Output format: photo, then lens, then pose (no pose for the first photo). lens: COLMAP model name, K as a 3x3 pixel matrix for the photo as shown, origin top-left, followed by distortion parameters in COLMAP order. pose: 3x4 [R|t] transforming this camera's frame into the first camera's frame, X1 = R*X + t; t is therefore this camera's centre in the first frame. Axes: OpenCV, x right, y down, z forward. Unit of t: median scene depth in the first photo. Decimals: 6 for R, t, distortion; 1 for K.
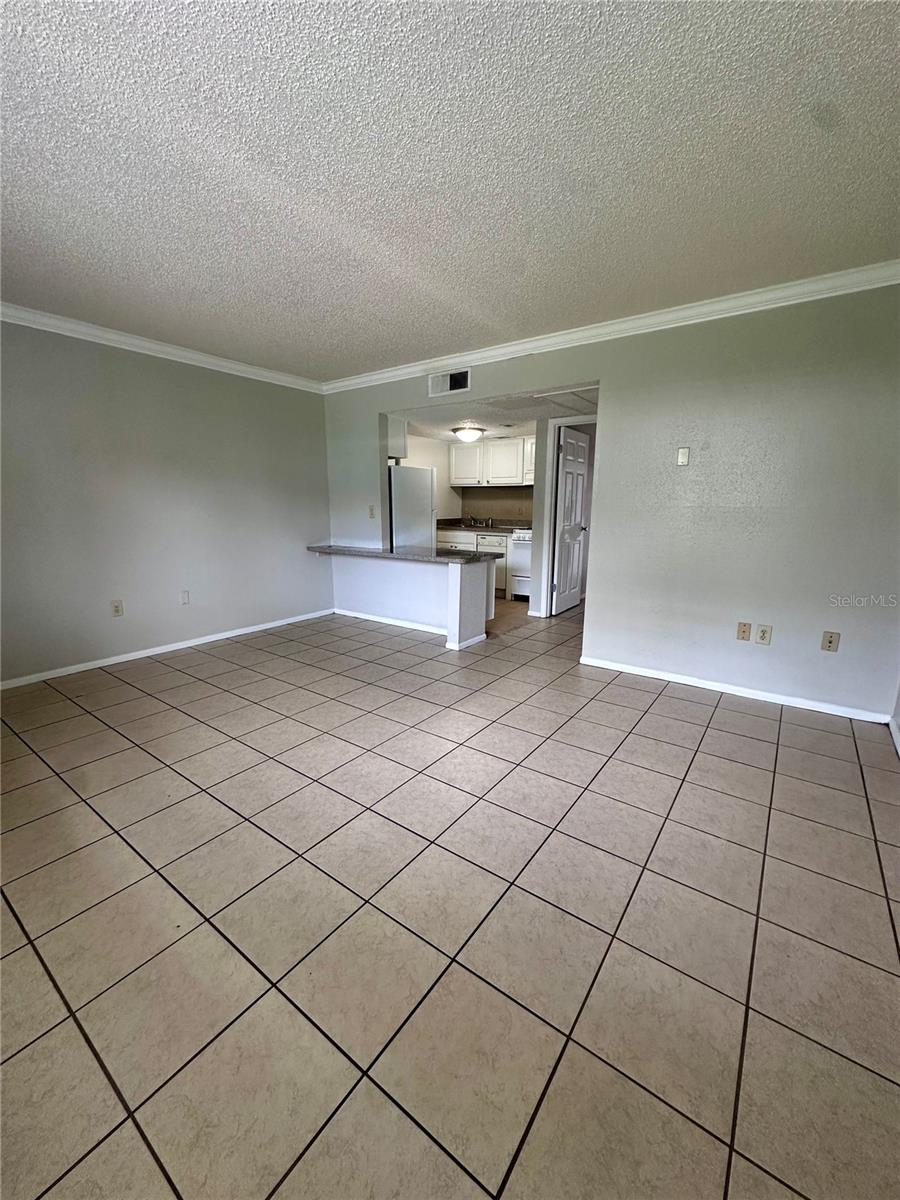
lens RADIAL K [[480.4, 0, 450.0], [0, 480.4, 600.0], [0, 0, 1]] dist [-0.000008, 0.000509]
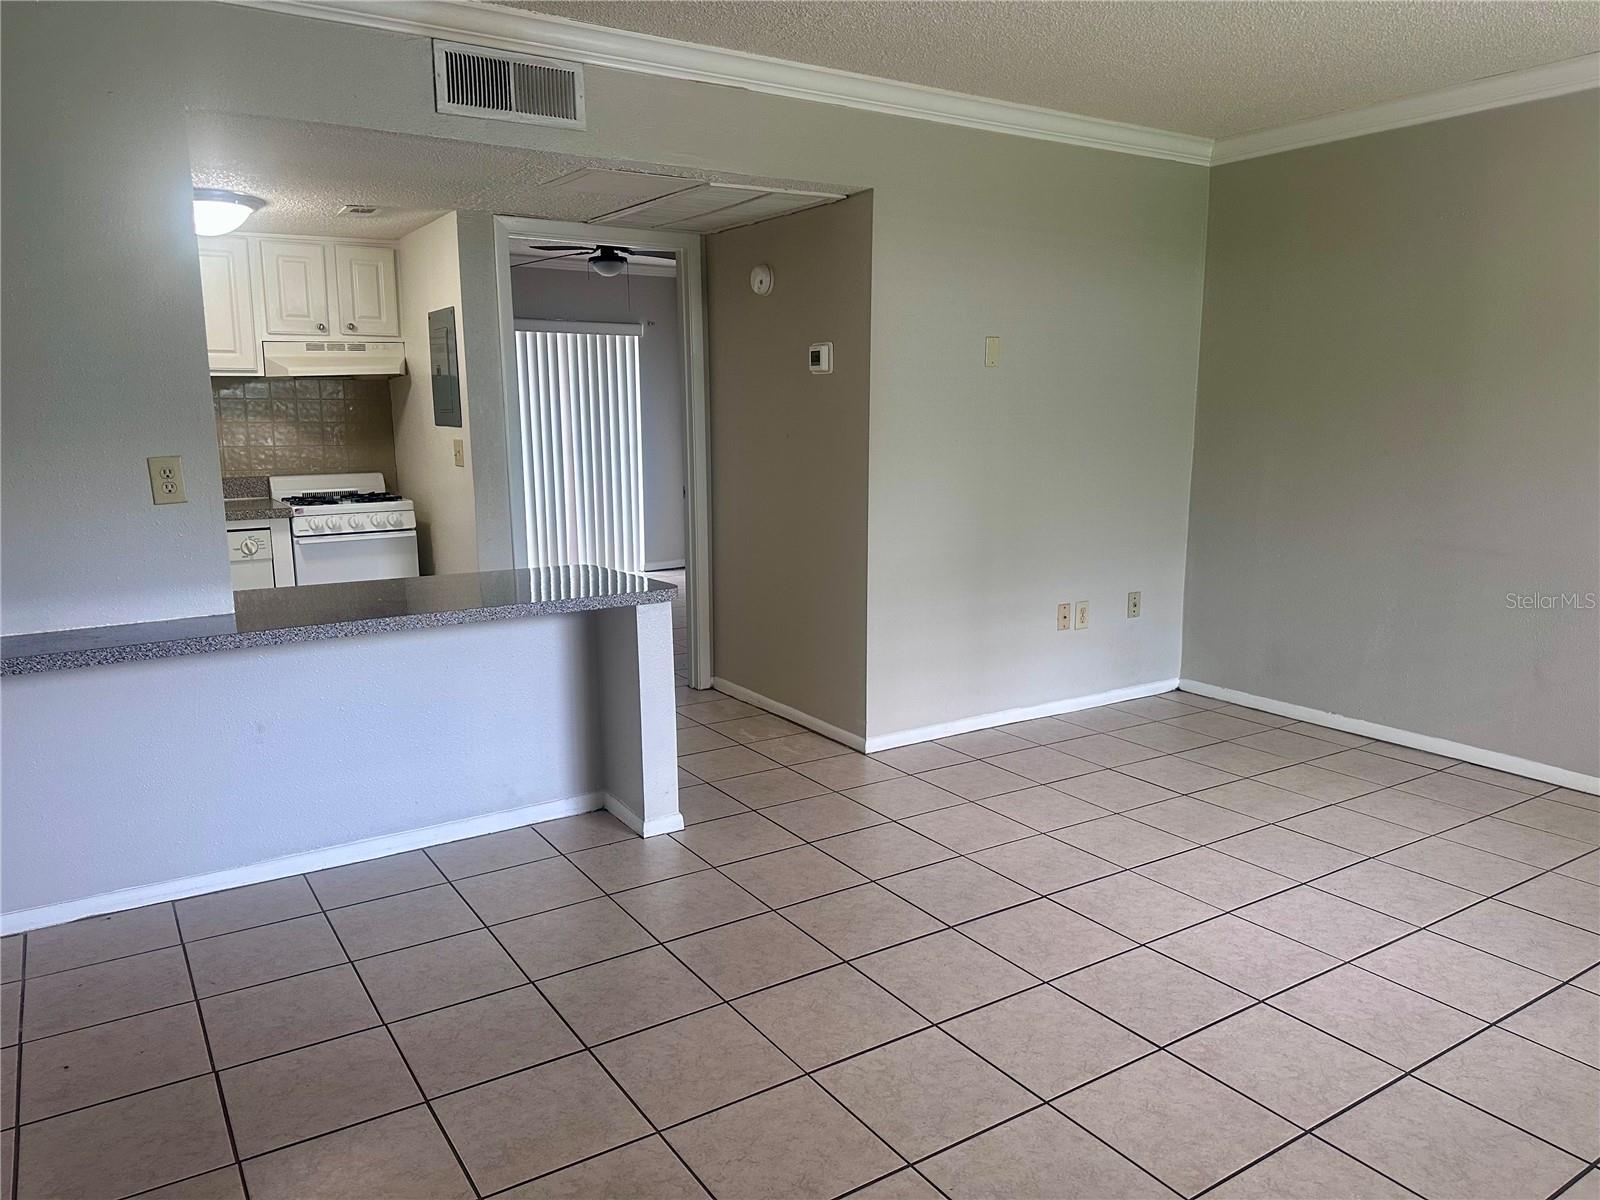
lens RADIAL K [[1113.0, 0, 804.2], [0, 1113.0, 596.3], [0, 0, 1]] dist [0.143108, -0.203806]
pose [[0.348294, -0.157851, 0.923999, -0.746494], [0.189772, 0.977182, 0.095404, -0.140695], [-0.917975, 0.142121, 0.370303, 0.578180]]
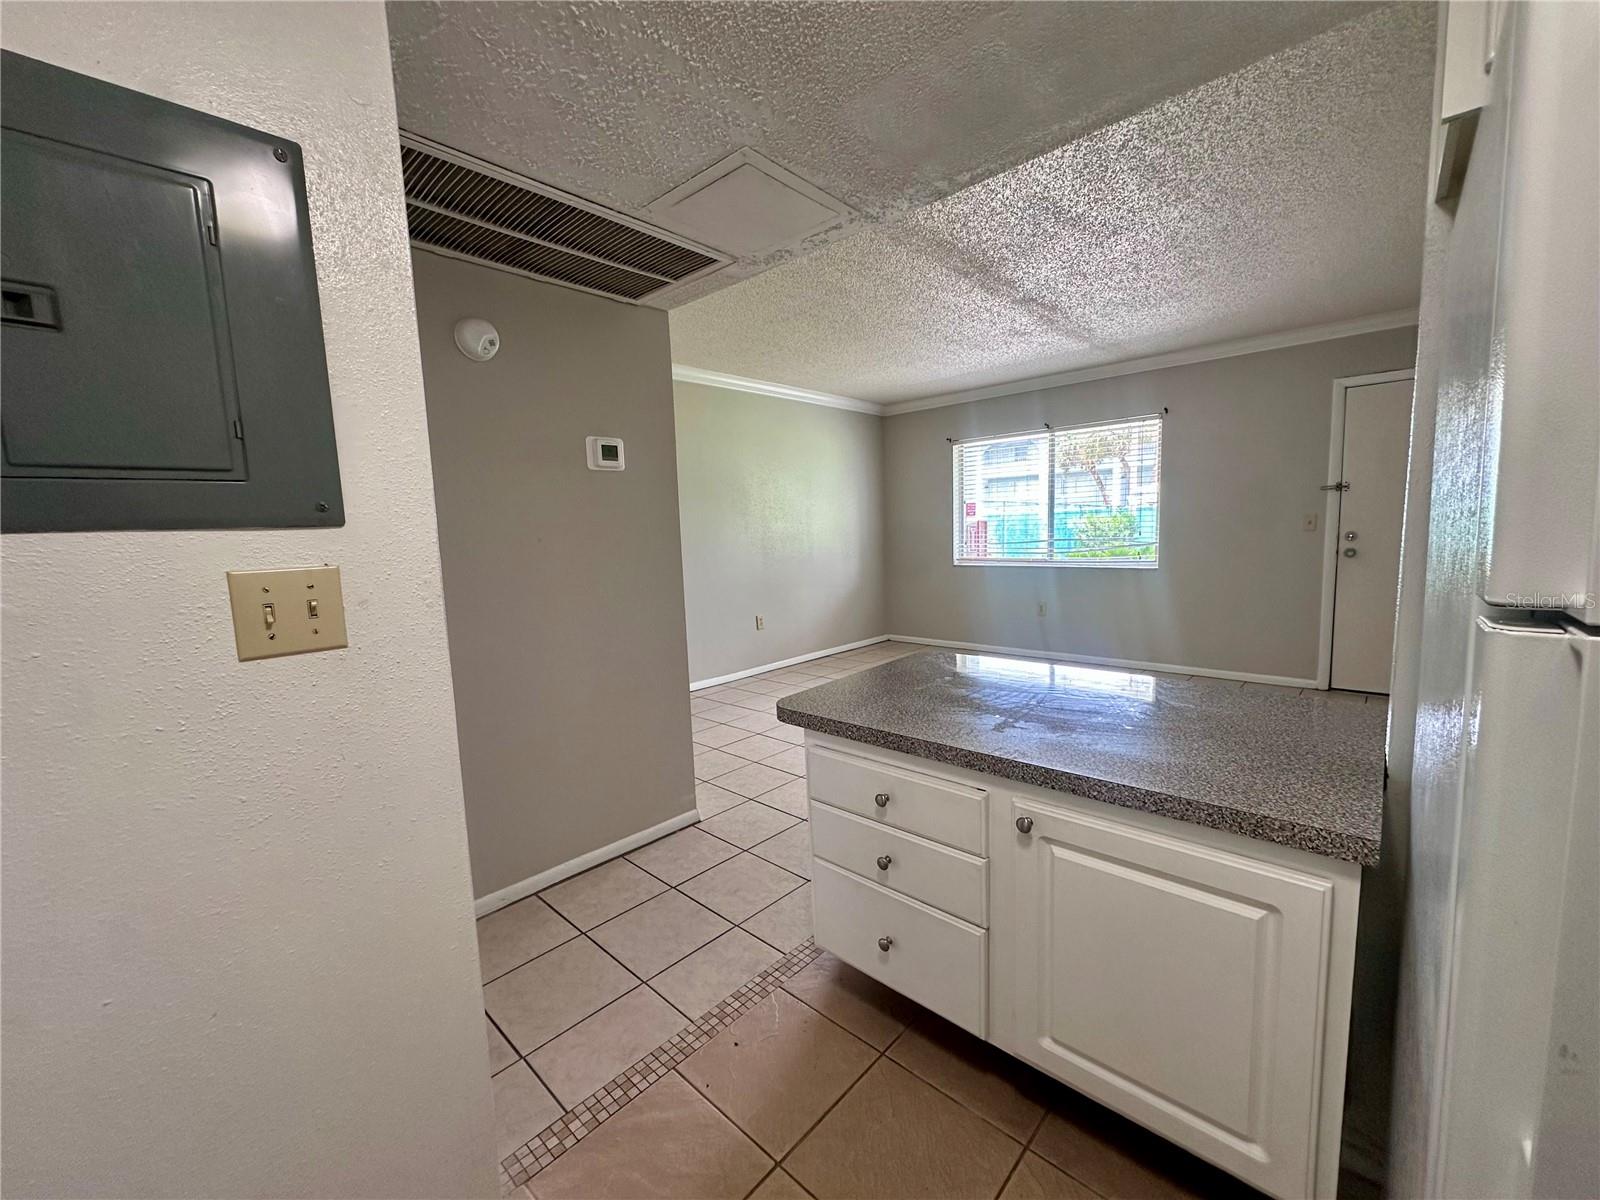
lens RADIAL K [[644.0, 0, 800.8], [0, 644.0, 598.3], [0, 0, 1]] dist [-0.001951, 0.001310]
pose [[-0.992639, 0.019729, 0.119491, 0.058130], [0.055483, 0.951092, 0.303885, -0.303203], [-0.107651, 0.308277, -0.945186, 1.509050]]
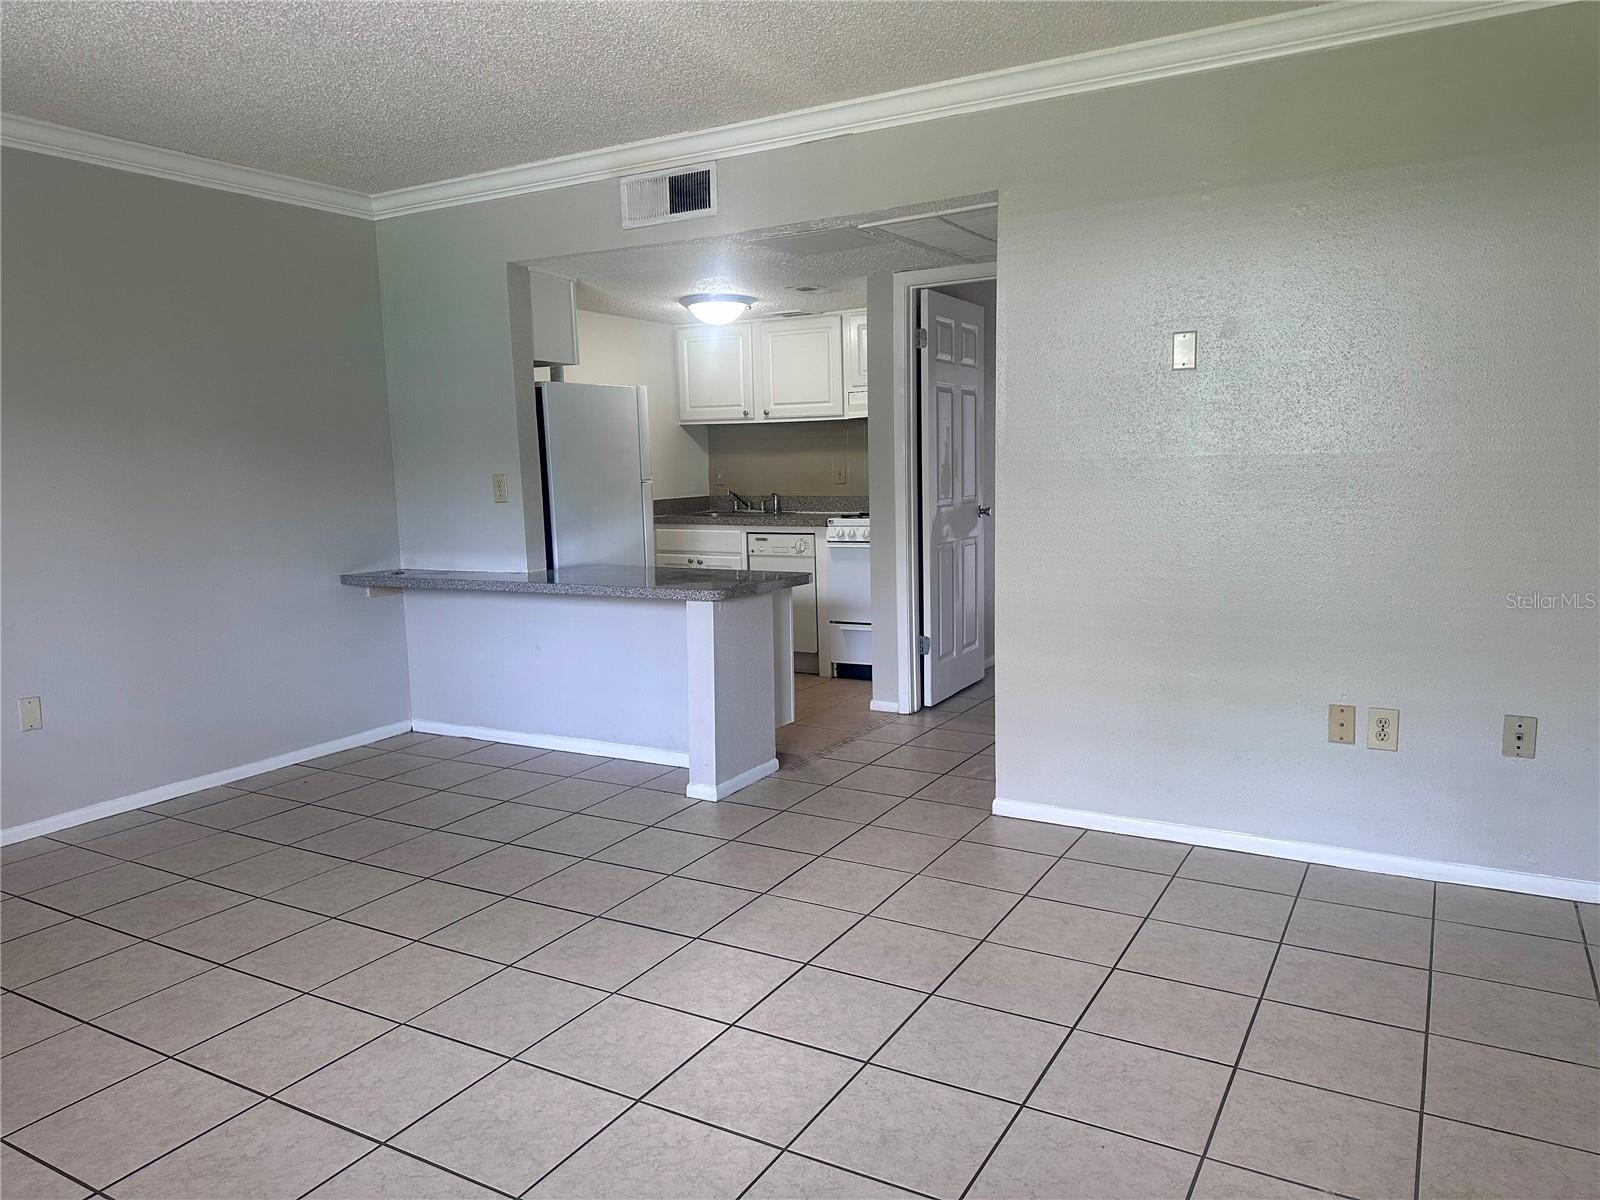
lens RADIAL K [[1113.0, 0, 804.2], [0, 1113.0, 596.3], [0, 0, 1]] dist [0.143108, -0.203806]
pose [[0.993612, -0.041455, 0.104959, -0.002001], [0.049226, 0.996148, -0.072569, -0.001616], [-0.101546, 0.077272, 0.991825, -0.021493]]
